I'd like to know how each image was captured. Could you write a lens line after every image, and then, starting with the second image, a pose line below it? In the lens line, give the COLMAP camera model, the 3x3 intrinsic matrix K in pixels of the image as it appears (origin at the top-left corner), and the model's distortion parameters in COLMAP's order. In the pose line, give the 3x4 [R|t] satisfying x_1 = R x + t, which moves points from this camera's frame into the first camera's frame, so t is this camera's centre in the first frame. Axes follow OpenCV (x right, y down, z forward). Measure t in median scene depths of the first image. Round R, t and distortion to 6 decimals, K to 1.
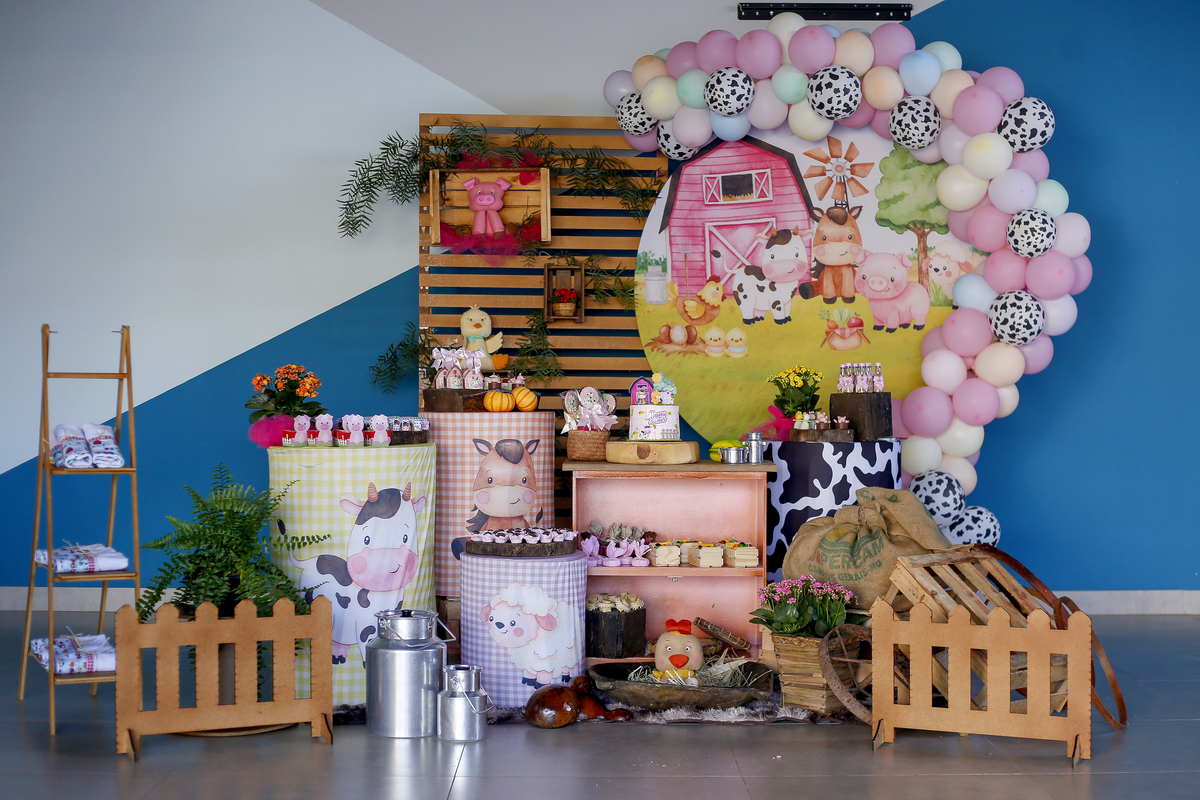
lens RADIAL K [[1907.6, 0, 646.4], [0, 1907.6, 394.7], [0, 0, 1]] dist [-0.117500, 0.027908]
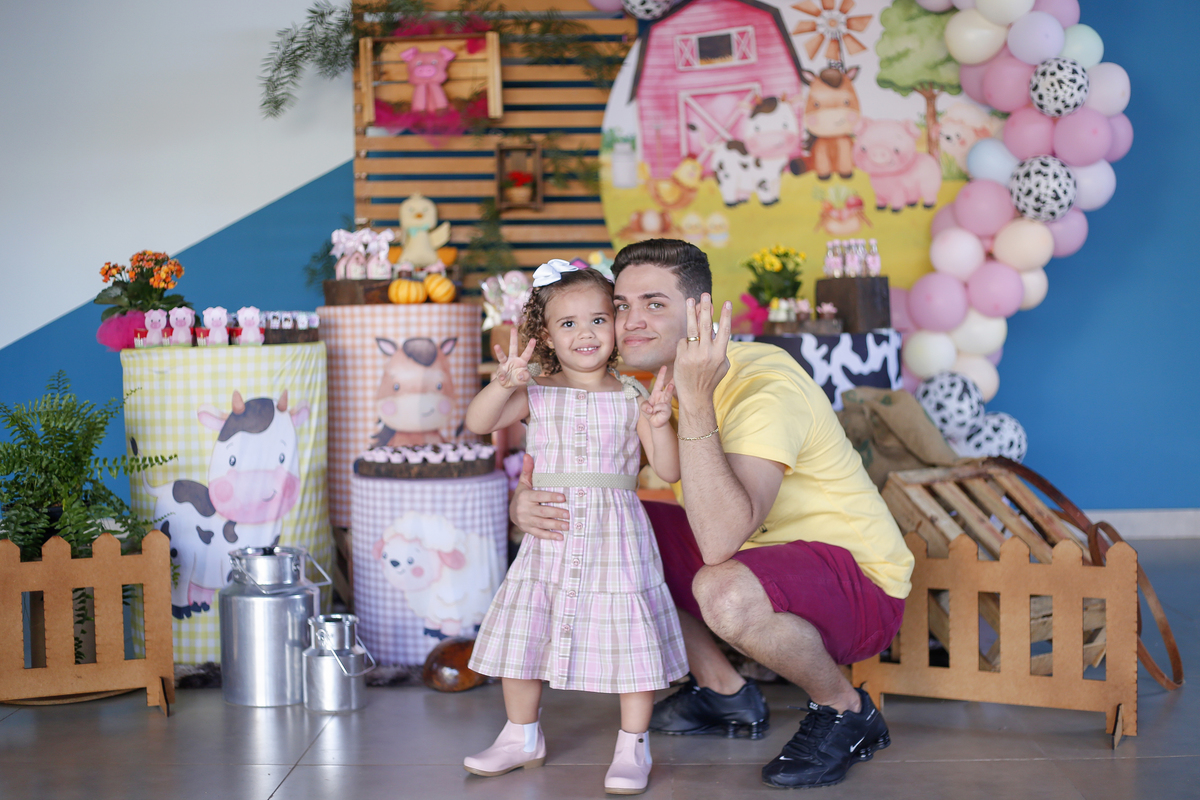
lens RADIAL K [[1765.8, 0, 600.0], [0, 1765.8, 400.0], [0, 0, 1]] dist [-0.104655, -0.057859]
pose [[0.997767, -0.015083, -0.065070, 0.055256], [0.017613, 0.999104, 0.038496, 0.022411], [0.064431, -0.039556, 0.997138, 0.240686]]
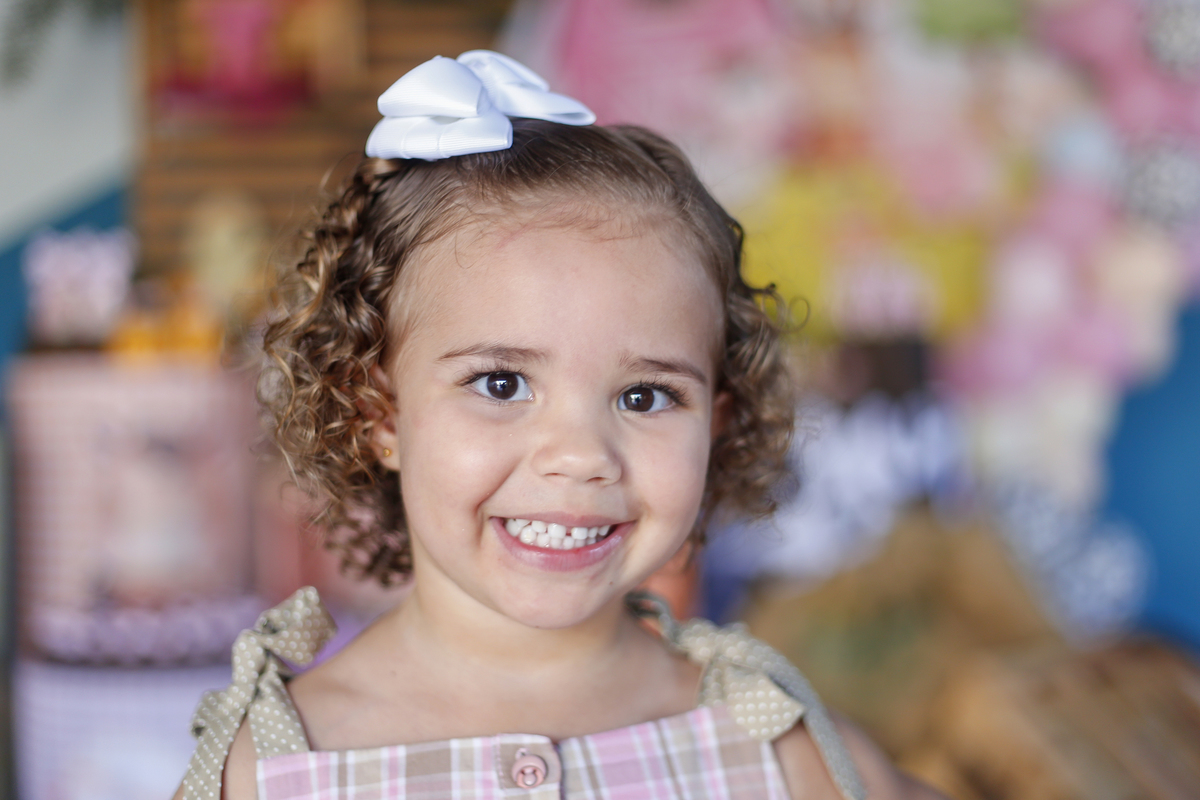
lens RADIAL K [[1765.8, 0, 600.0], [0, 1765.8, 400.0], [0, 0, 1]] dist [-0.104655, -0.057859]
pose [[0.999593, -0.018209, 0.021940, 0.023013], [0.018197, 0.999834, 0.000738, 0.019265], [-0.021950, -0.000339, 0.999759, 0.574442]]
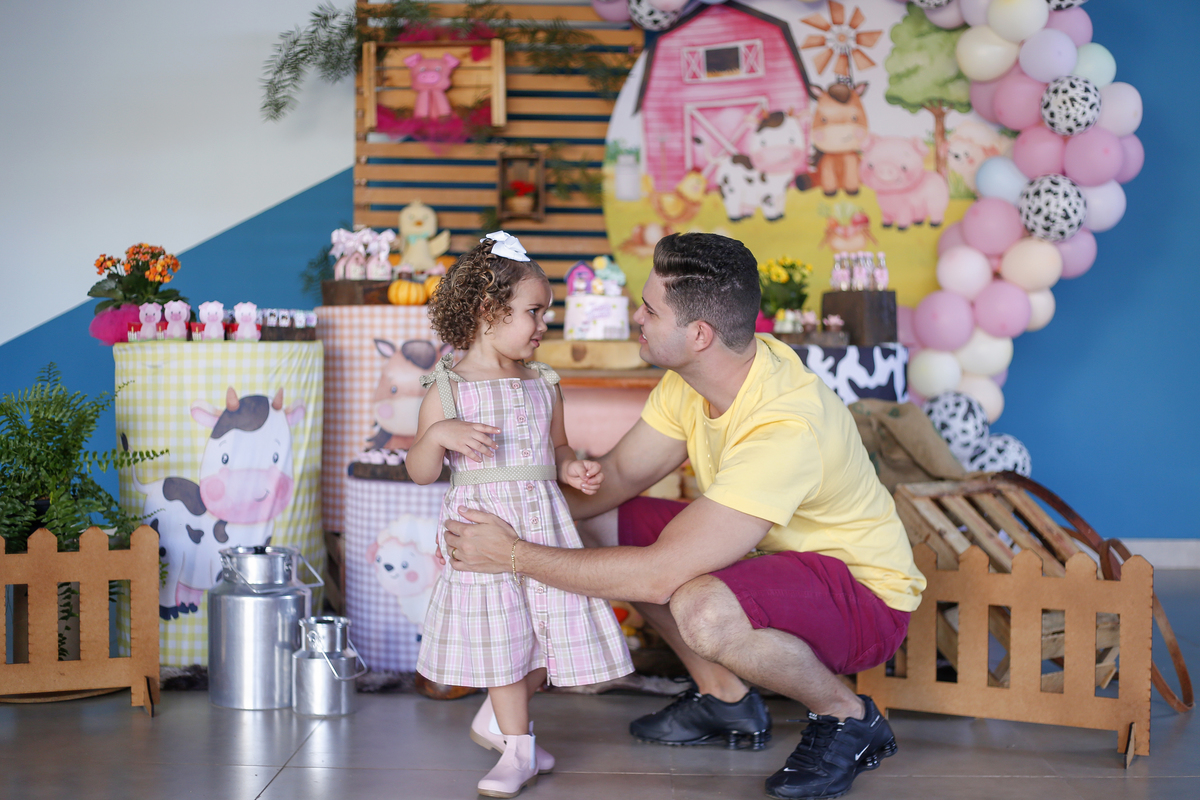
lens RADIAL K [[1765.8, 0, 600.0], [0, 1765.8, 400.0], [0, 0, 1]] dist [-0.104655, -0.057859]
pose [[0.998297, 0.006381, -0.057979, 0.048481], [-0.005339, 0.999822, 0.018113, 0.034911], [0.058084, -0.017773, 0.998153, 0.254584]]
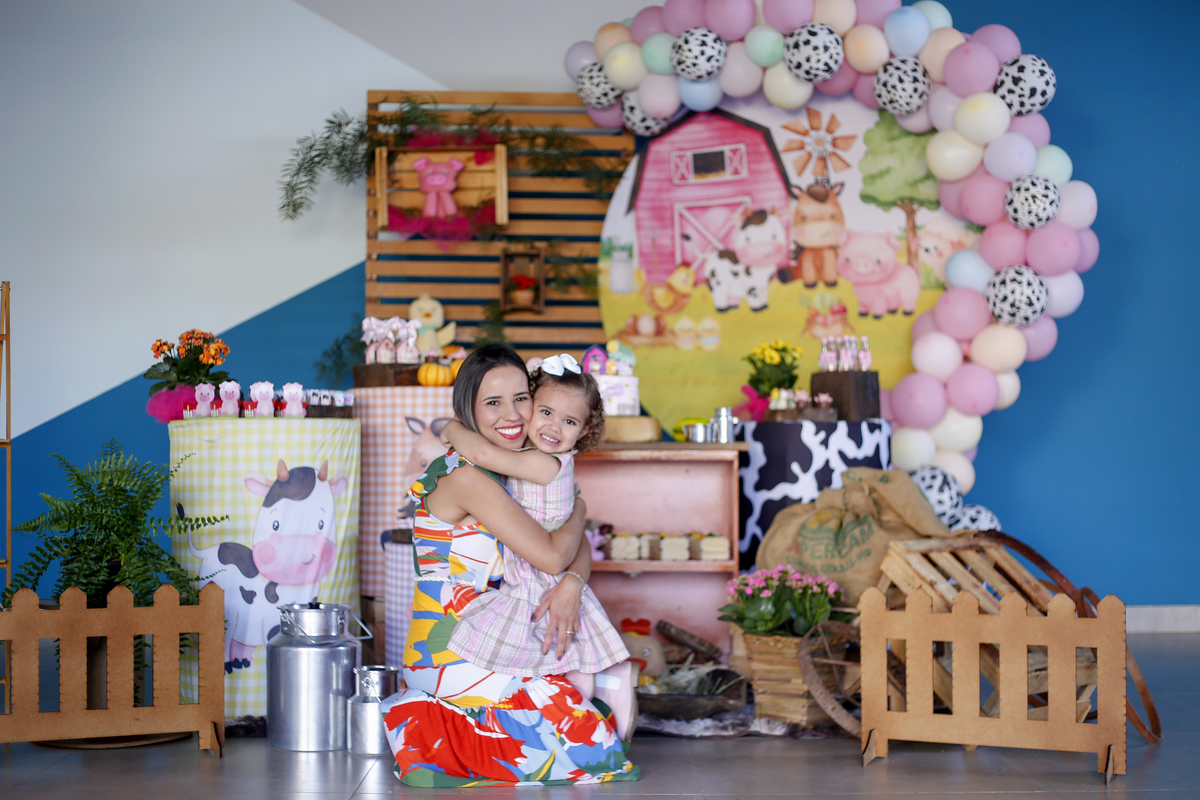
lens RADIAL K [[1765.8, 0, 600.0], [0, 1765.8, 400.0], [0, 0, 1]] dist [-0.104655, -0.057859]
pose [[0.999644, -0.003993, -0.026377, 0.020821], [0.002904, 0.999147, -0.041200, 0.048903], [0.026519, 0.041109, 0.998803, 0.184630]]
